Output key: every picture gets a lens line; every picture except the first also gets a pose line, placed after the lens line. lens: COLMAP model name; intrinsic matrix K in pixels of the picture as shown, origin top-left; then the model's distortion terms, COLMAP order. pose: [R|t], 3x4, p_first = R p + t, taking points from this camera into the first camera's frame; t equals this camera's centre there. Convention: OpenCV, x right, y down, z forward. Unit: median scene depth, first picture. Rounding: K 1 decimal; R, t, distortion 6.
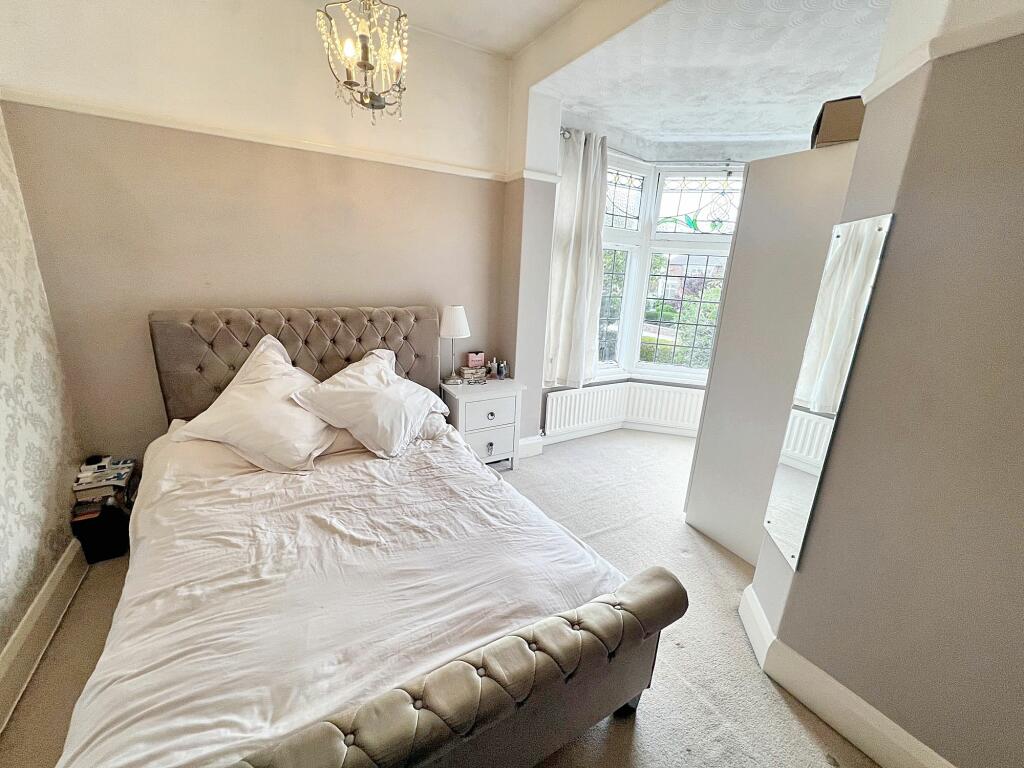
lens RADIAL K [[414.9, 0, 509.1], [0, 414.9, 384.1], [0, 0, 1]] dist [-0.000318, -0.000067]
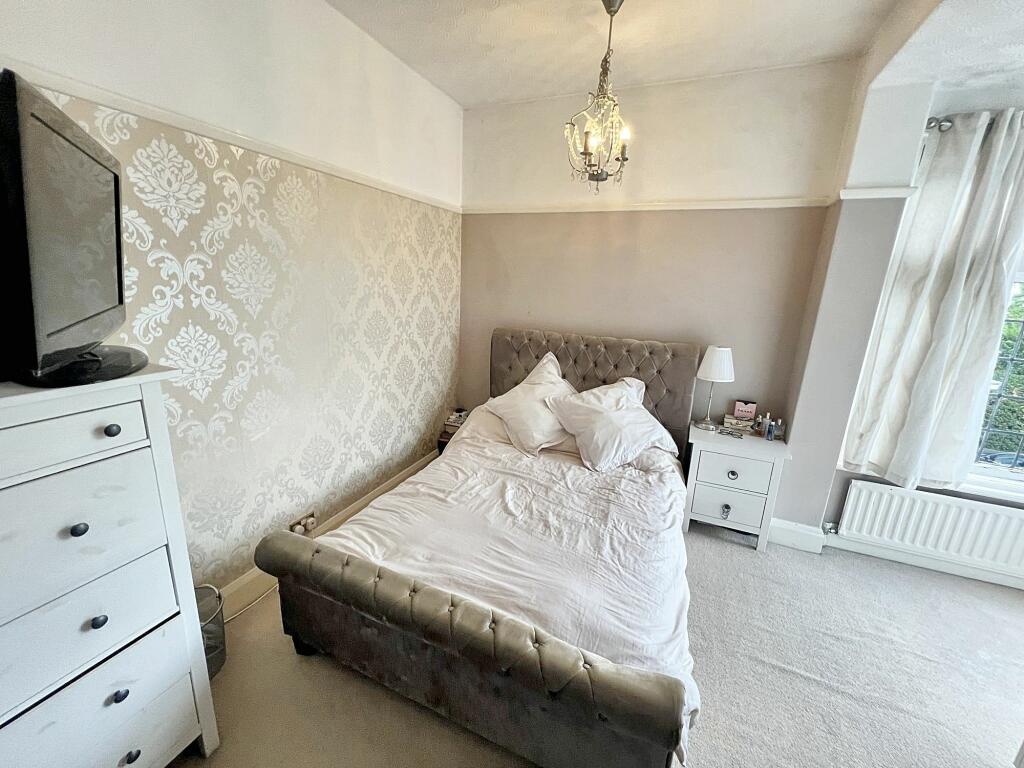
lens RADIAL K [[414.9, 0, 509.1], [0, 414.9, 384.1], [0, 0, 1]] dist [-0.000318, -0.000067]
pose [[0.585156, 0.182383, -0.790145, 0.425344], [-0.233342, 0.971039, 0.051333, -0.055351], [0.776623, 0.154336, 0.610767, 0.091287]]
